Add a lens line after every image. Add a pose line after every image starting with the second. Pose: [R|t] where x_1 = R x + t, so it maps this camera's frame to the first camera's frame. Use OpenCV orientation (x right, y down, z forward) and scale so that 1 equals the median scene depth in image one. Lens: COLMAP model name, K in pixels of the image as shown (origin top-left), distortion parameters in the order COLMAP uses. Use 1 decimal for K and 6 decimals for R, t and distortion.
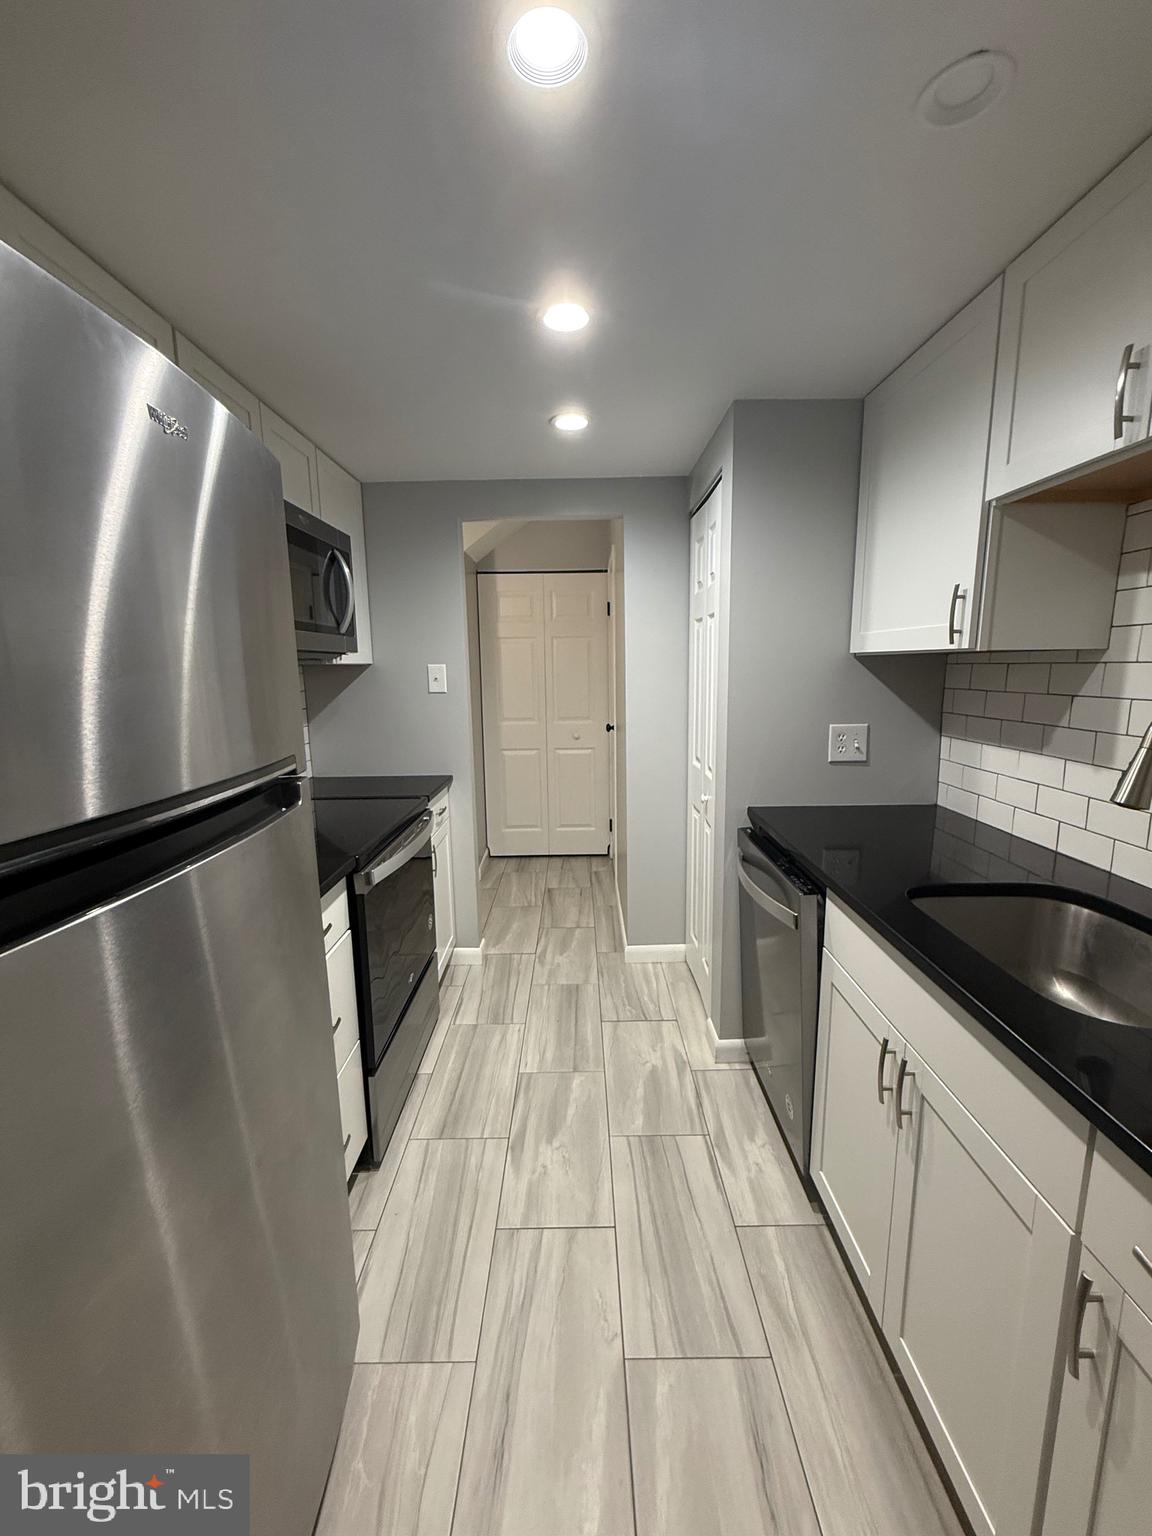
lens RADIAL K [[612.5, 0, 576.7], [0, 612.5, 765.6], [0, 0, 1]] dist [0.001781, -0.000553]
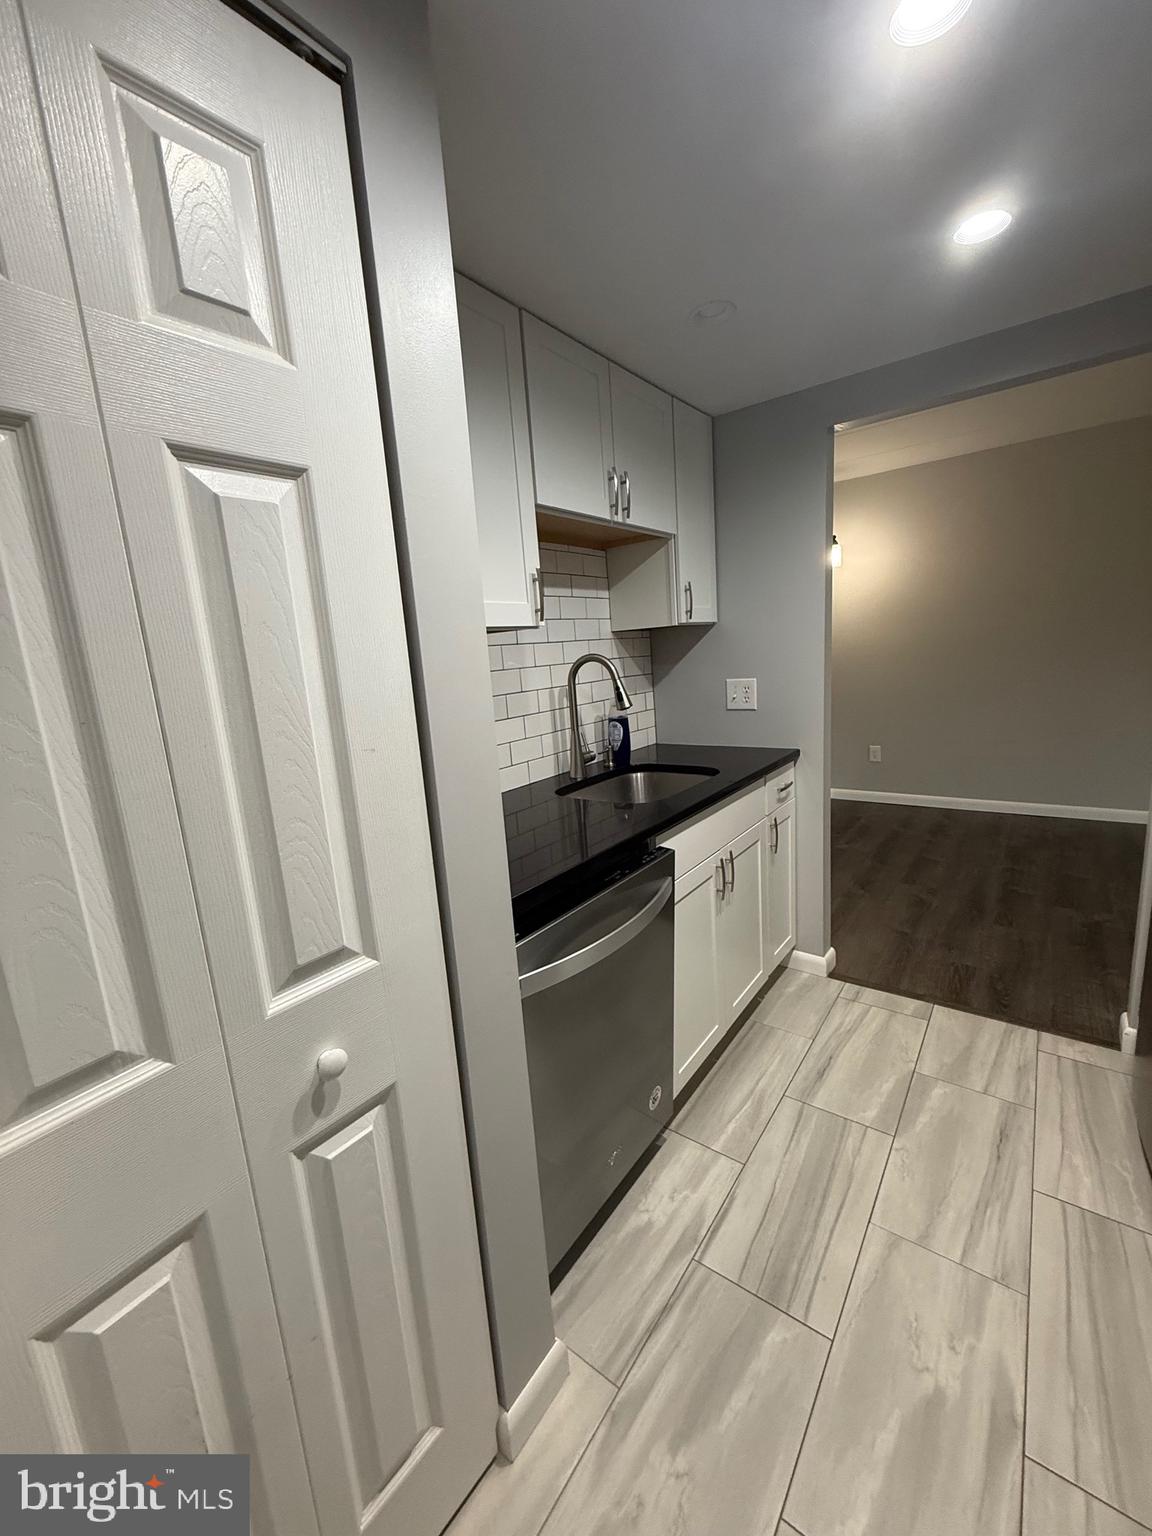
lens RADIAL K [[612.5, 0, 578.2], [0, 612.5, 763.9], [0, 0, 1]] dist [0.001781, -0.000553]
pose [[-0.795398, -0.041252, 0.604681, -0.117776], [0.177596, 0.938026, 0.297602, -0.246646], [-0.579483, 0.344101, -0.738778, 1.676492]]
